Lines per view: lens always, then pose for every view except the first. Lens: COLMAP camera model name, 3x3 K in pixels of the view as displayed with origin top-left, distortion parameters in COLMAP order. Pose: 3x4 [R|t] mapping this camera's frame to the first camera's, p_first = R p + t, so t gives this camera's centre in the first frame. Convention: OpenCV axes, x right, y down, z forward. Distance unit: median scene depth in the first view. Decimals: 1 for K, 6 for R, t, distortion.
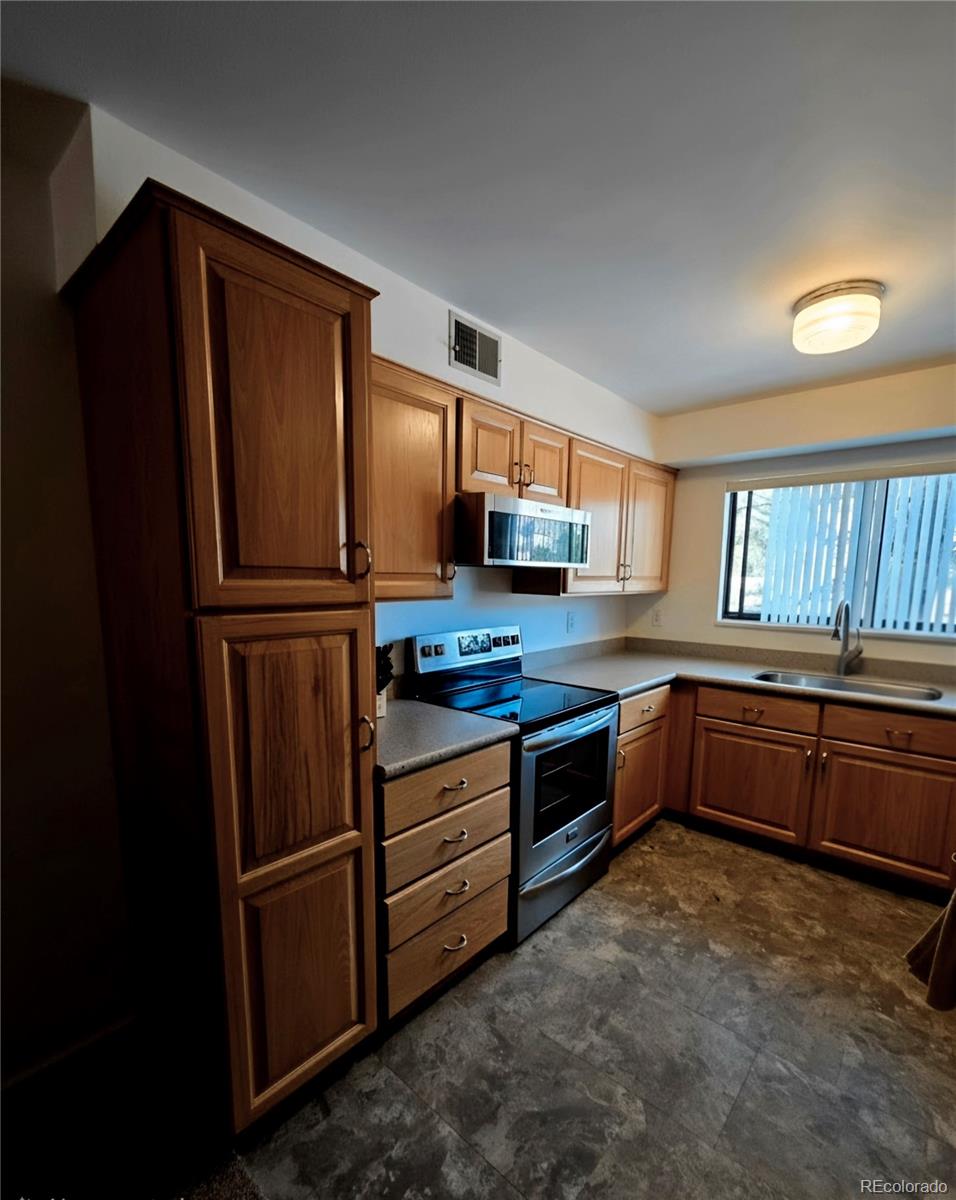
lens RADIAL K [[535.5, 0, 477.7], [0, 535.5, 650.9], [0, 0, 1]] dist [-0.009284, 0.000255]
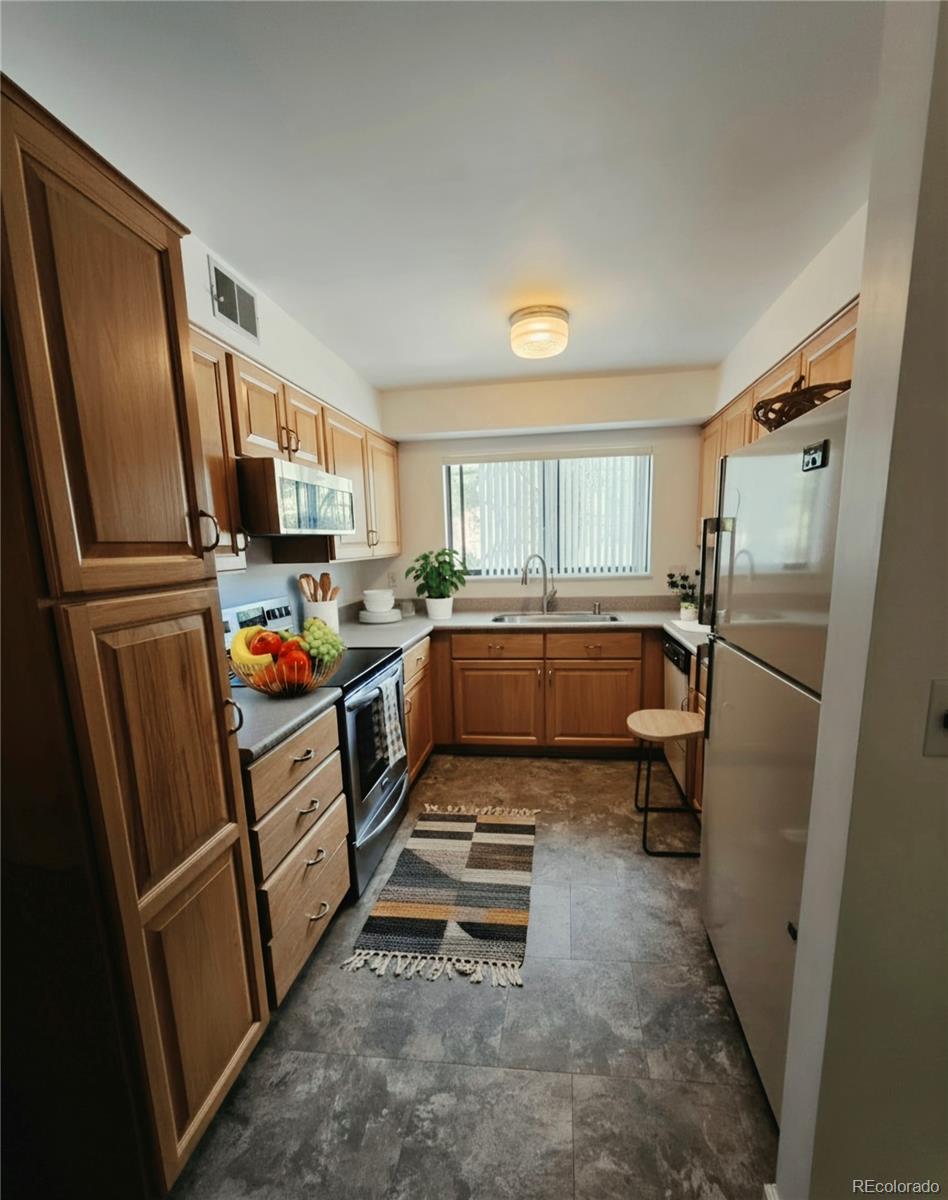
lens RADIAL K [[538.7, 0, 477.0], [0, 538.7, 639.7], [0, 0, 1]] dist [-0.000124, 0.000061]
pose [[0.832954, -0.135359, 0.536532, -0.238543], [0.114438, 0.990796, 0.072302, 0.000015], [-0.541380, 0.001176, 0.840777, -0.019642]]
